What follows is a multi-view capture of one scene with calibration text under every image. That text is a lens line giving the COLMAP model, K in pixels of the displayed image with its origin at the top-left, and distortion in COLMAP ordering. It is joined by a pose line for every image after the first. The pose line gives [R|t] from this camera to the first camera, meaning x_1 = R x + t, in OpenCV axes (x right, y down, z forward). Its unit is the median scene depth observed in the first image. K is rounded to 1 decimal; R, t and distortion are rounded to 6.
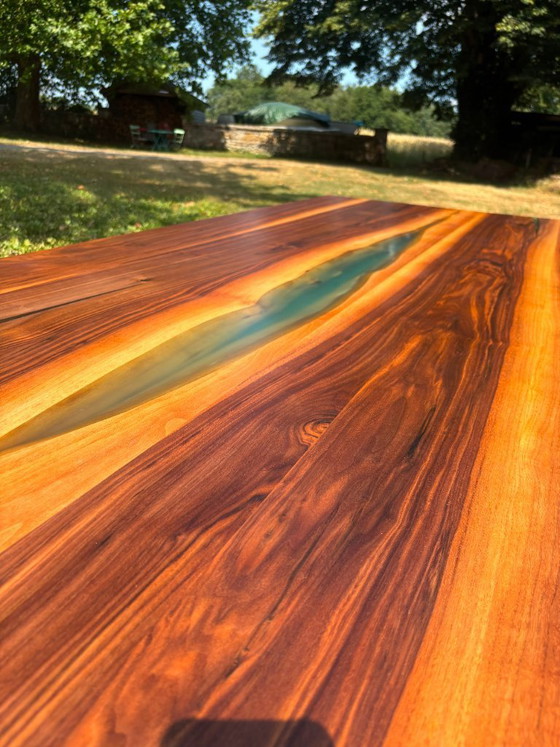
lens RADIAL K [[583.8, 0, 276.8], [0, 583.8, 377.6], [0, 0, 1]] dist [0.022515, -0.046120]
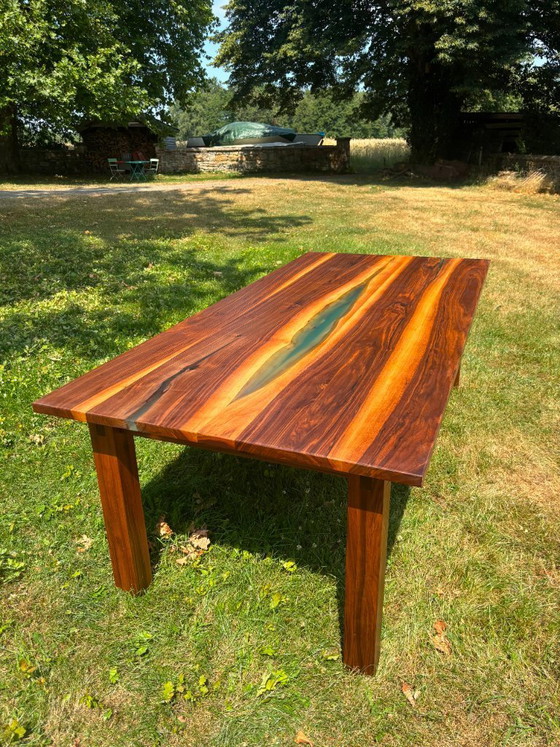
lens RADIAL K [[583.8, 0, 287.5], [0, 583.8, 383.6], [0, 0, 1]] dist [0.022515, -0.046120]
pose [[0.993840, -0.104462, 0.037022, -0.011381], [0.104302, 0.994526, 0.006239, 0.001642], [-0.037471, -0.002339, 0.999295, -0.099775]]
